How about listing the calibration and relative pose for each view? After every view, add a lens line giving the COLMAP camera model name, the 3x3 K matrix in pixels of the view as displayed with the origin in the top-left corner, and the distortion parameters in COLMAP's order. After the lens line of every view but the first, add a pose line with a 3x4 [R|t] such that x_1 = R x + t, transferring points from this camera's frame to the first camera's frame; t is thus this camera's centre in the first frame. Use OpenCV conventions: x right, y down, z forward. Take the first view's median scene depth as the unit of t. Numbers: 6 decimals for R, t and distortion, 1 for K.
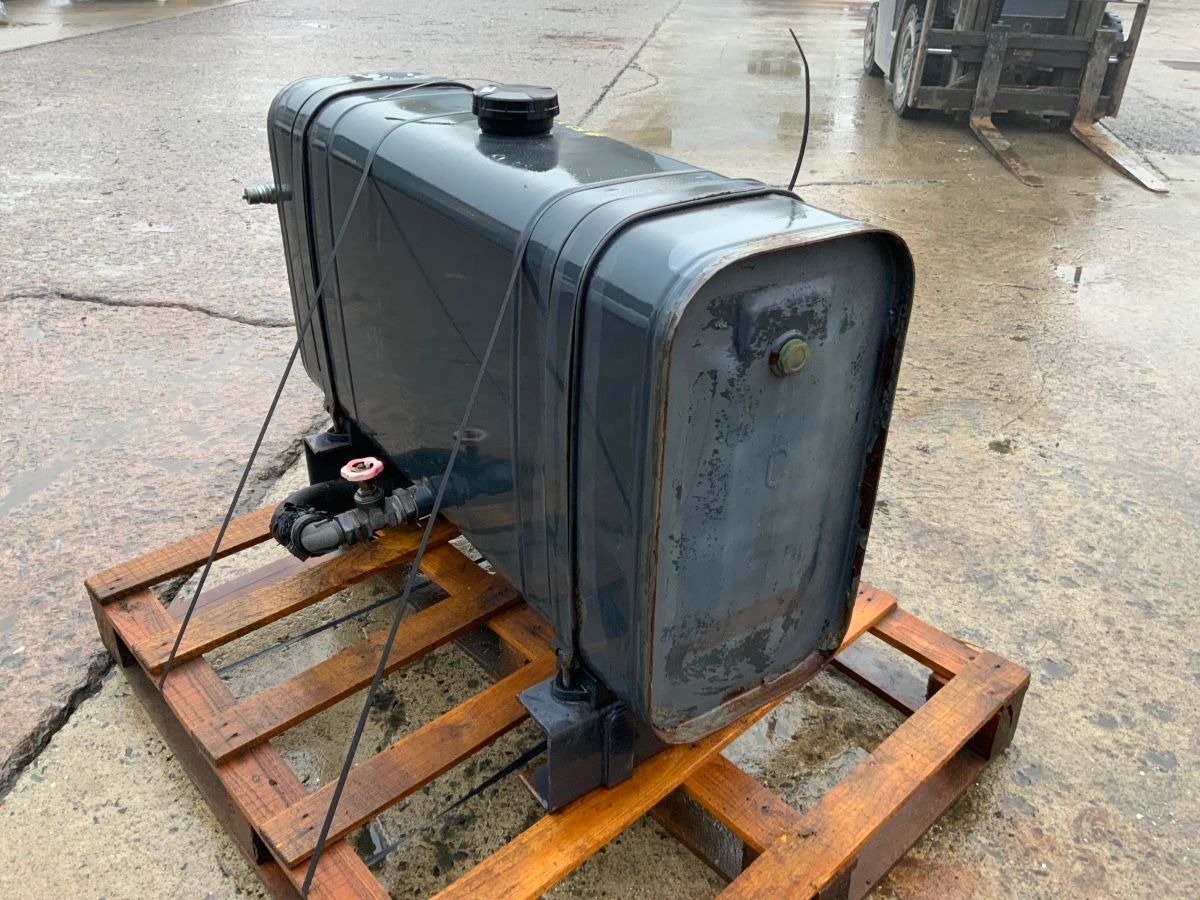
lens RADIAL K [[1019.8, 0, 601.1], [0, 1019.8, 449.4], [0, 0, 1]] dist [0.059668, -0.085151]
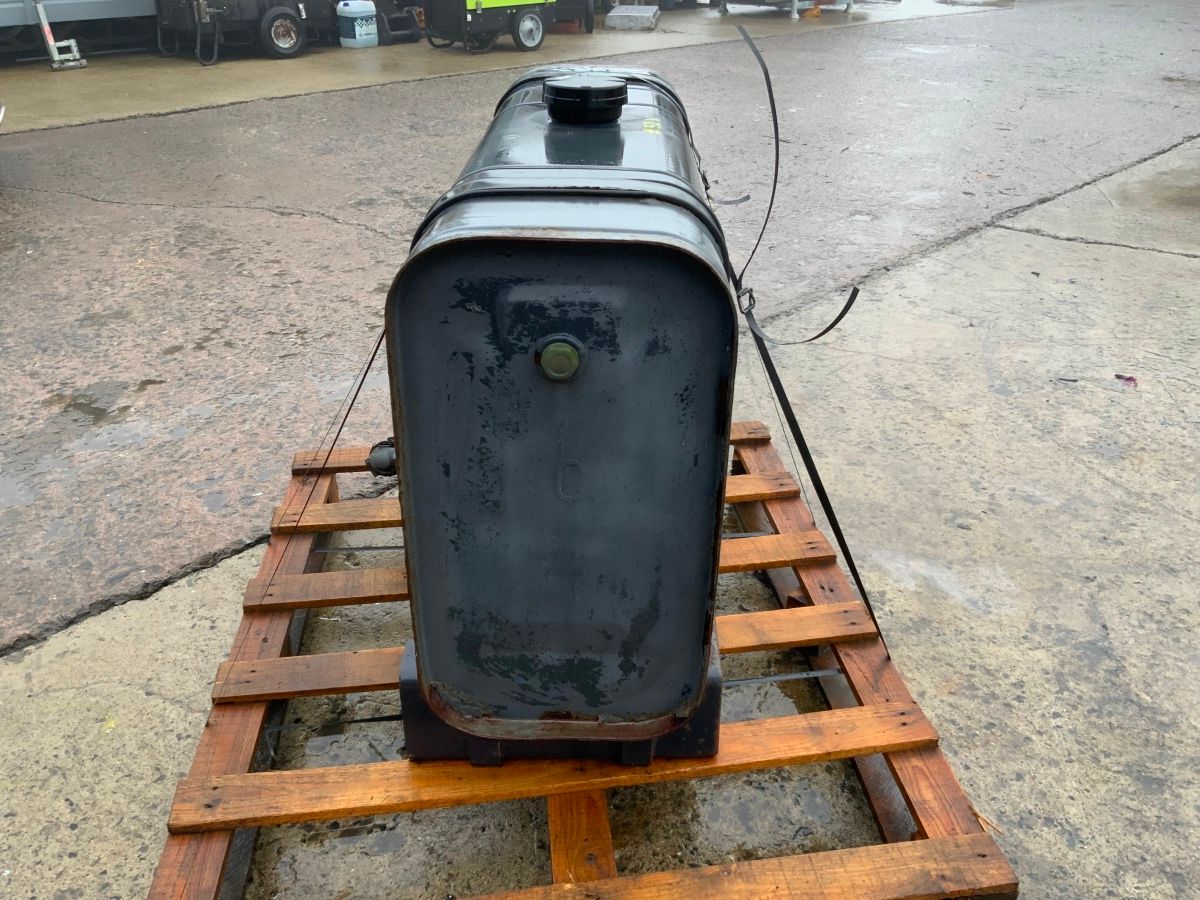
lens RADIAL K [[1019.8, 0, 597.3], [0, 1019.8, 447.7], [0, 0, 1]] dist [0.059668, -0.085151]
pose [[0.816989, 0.264067, -0.512638, 0.706303], [-0.277157, 0.959390, 0.052491, -0.072413], [0.505681, 0.099197, 0.856999, 0.218244]]
